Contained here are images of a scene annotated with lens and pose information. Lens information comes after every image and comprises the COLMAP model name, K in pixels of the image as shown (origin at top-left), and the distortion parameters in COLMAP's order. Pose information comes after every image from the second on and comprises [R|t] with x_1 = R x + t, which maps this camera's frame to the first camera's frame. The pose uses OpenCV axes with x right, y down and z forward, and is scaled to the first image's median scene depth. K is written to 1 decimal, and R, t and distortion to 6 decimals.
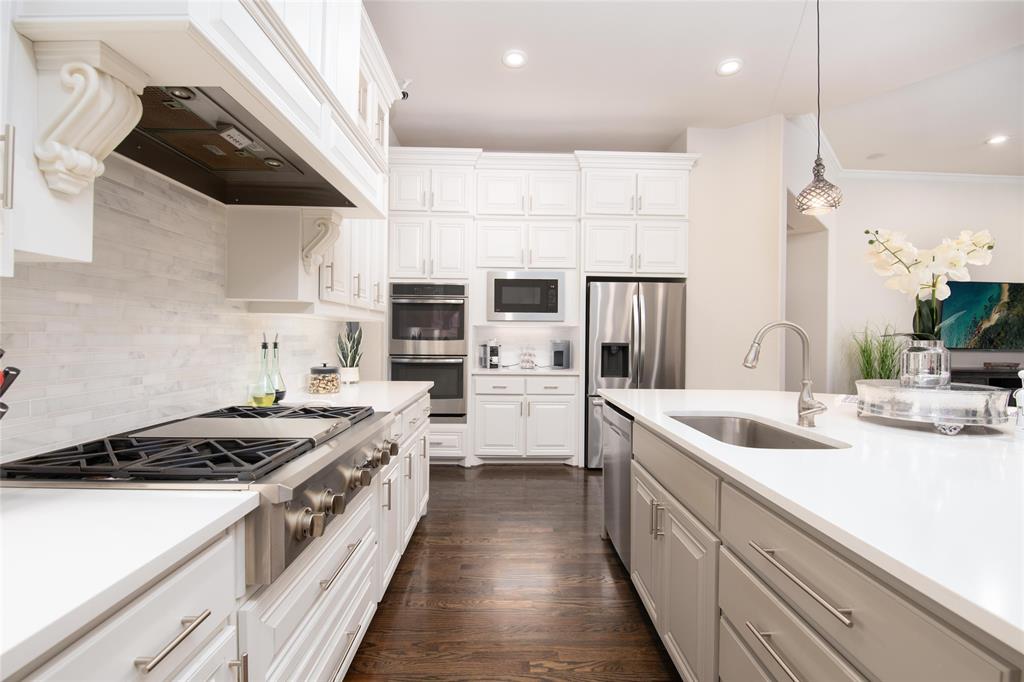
lens RADIAL K [[443.0, 0, 515.3], [0, 443.0, 335.4], [0, 0, 1]] dist [-0.007222, -0.005663]
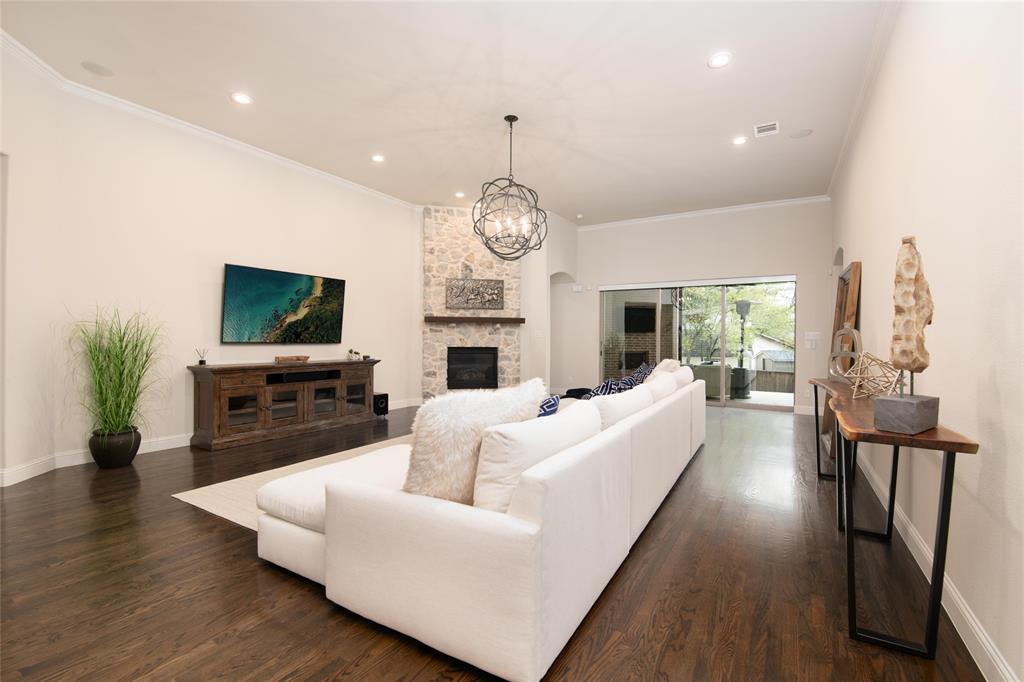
lens RADIAL K [[443.0, 0, 518.0], [0, 443.0, 338.3], [0, 0, 1]] dist [-0.007222, -0.005663]
pose [[0.527074, -0.006094, 0.849797, 0.852887], [-0.003932, 0.999946, 0.009609, 0.015018], [-0.849810, -0.008406, 0.527022, 0.086122]]
